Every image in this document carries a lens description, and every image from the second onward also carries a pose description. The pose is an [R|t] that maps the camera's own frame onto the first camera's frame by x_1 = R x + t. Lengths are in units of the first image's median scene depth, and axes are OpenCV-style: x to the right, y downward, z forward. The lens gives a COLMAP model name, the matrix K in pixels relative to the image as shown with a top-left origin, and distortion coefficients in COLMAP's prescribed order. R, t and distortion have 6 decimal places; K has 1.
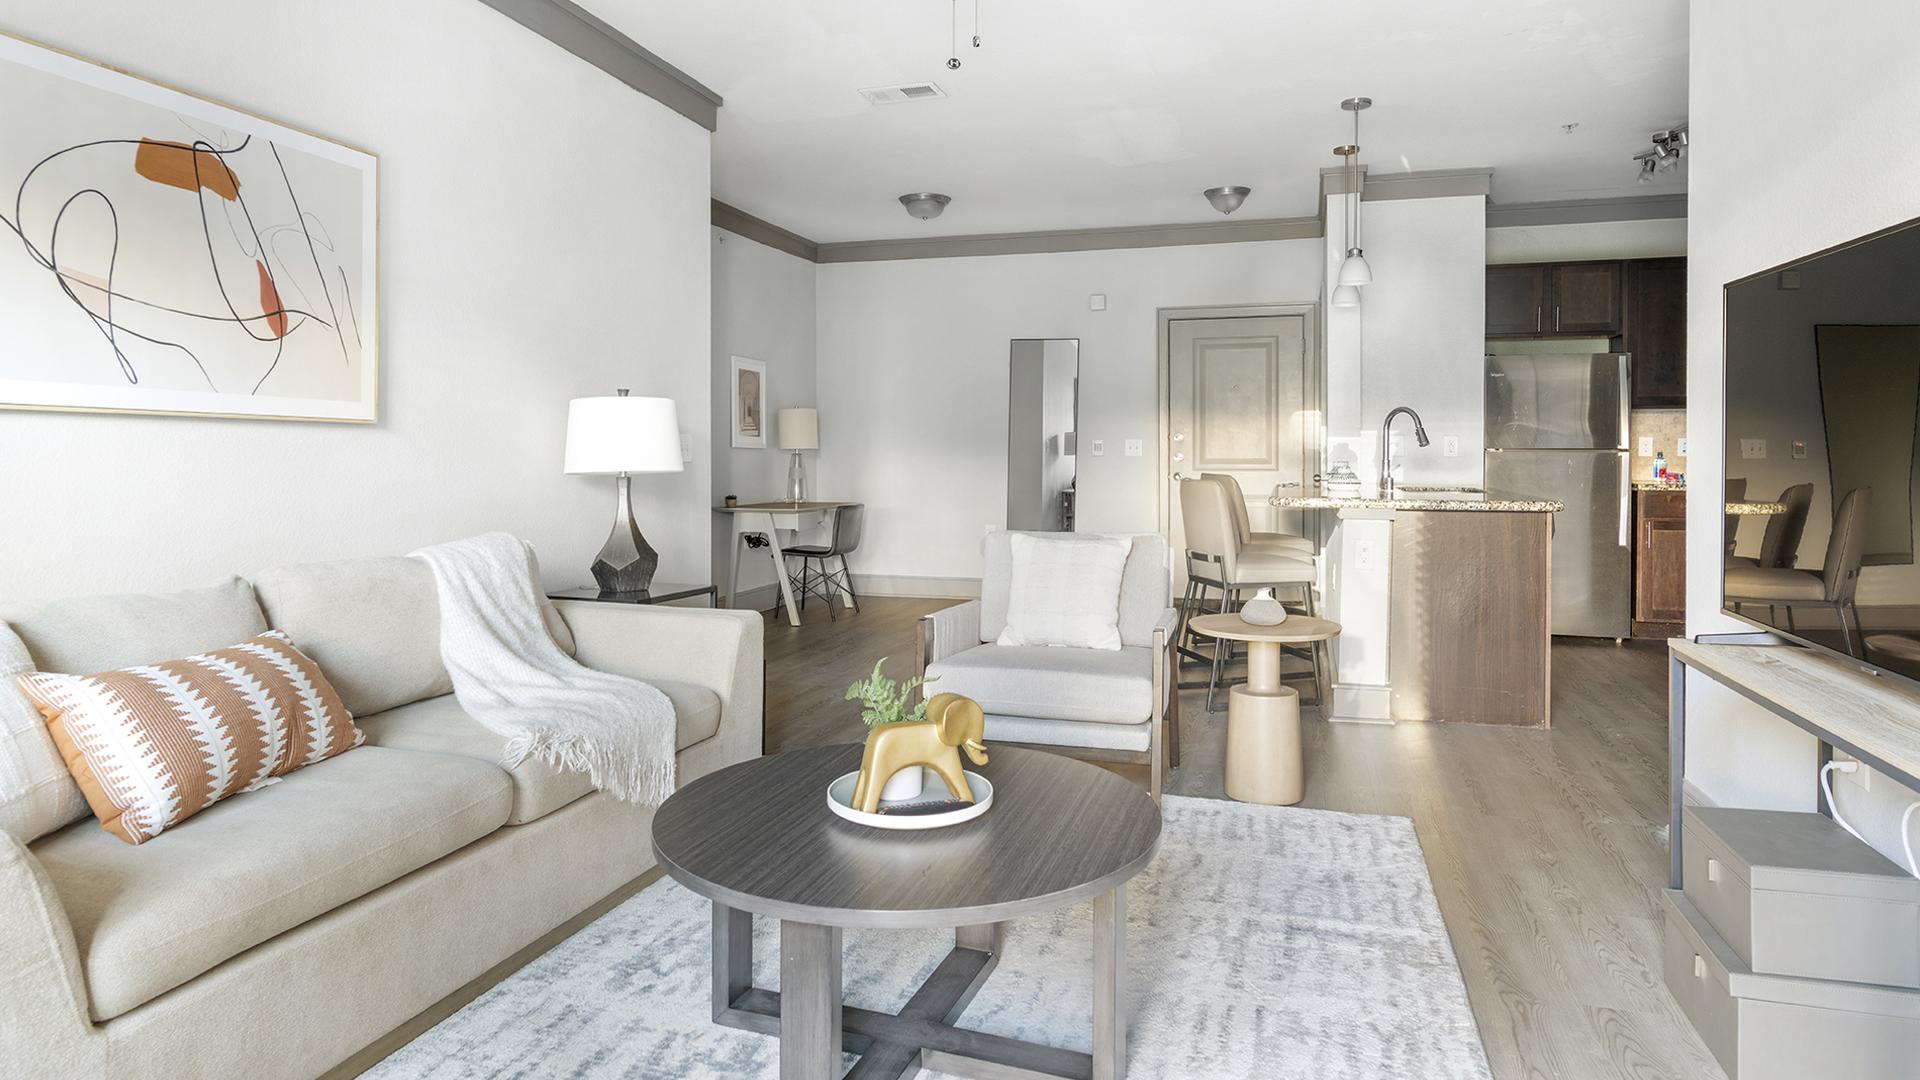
lens RADIAL K [[1091.7, 0, 943.5], [0, 1091.7, 469.0], [0, 0, 1]] dist [-0.007872, 0.004351]
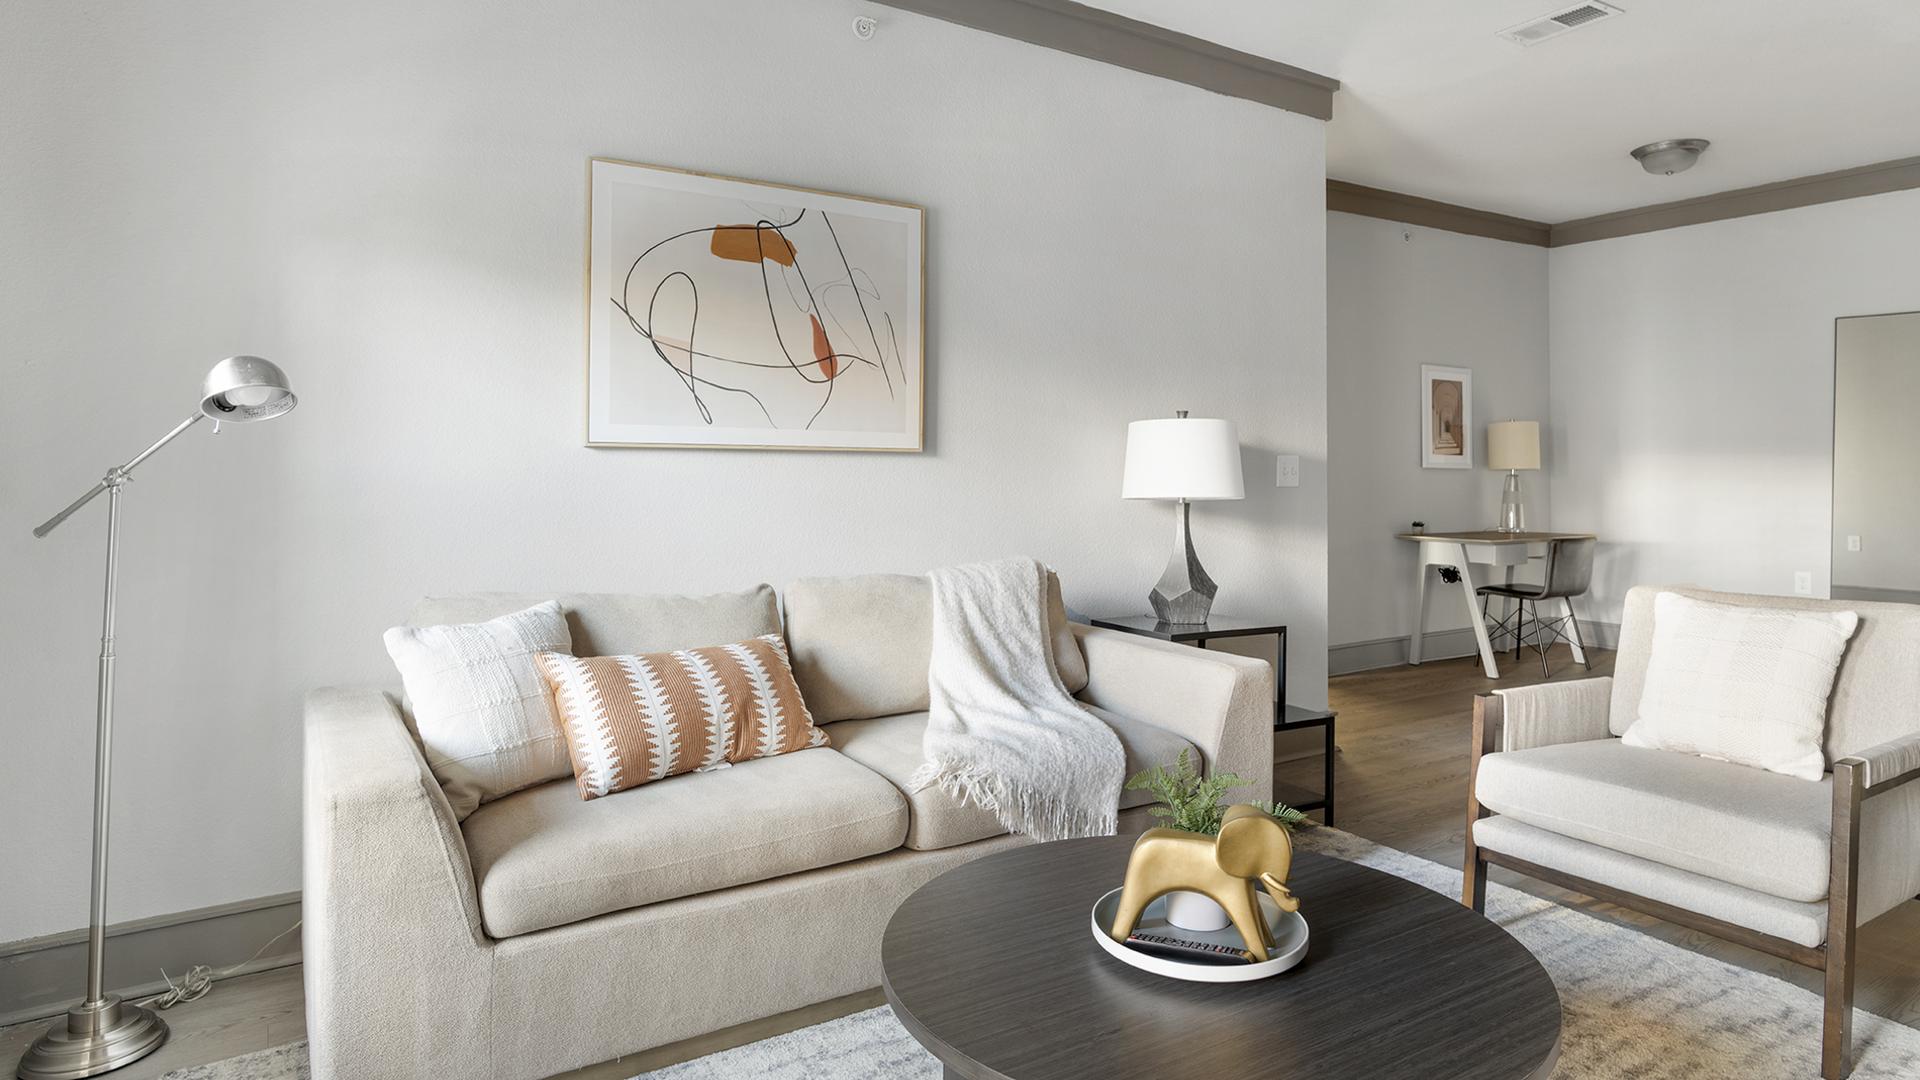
lens RADIAL K [[1091.7, 0, 962.6], [0, 1091.7, 471.0], [0, 0, 1]] dist [-0.007872, 0.004351]
pose [[0.762717, -0.000512, -0.646732, 0.260163], [-0.008349, 0.999909, -0.010638, -0.012959], [0.646678, 0.013513, 0.762643, 0.221178]]
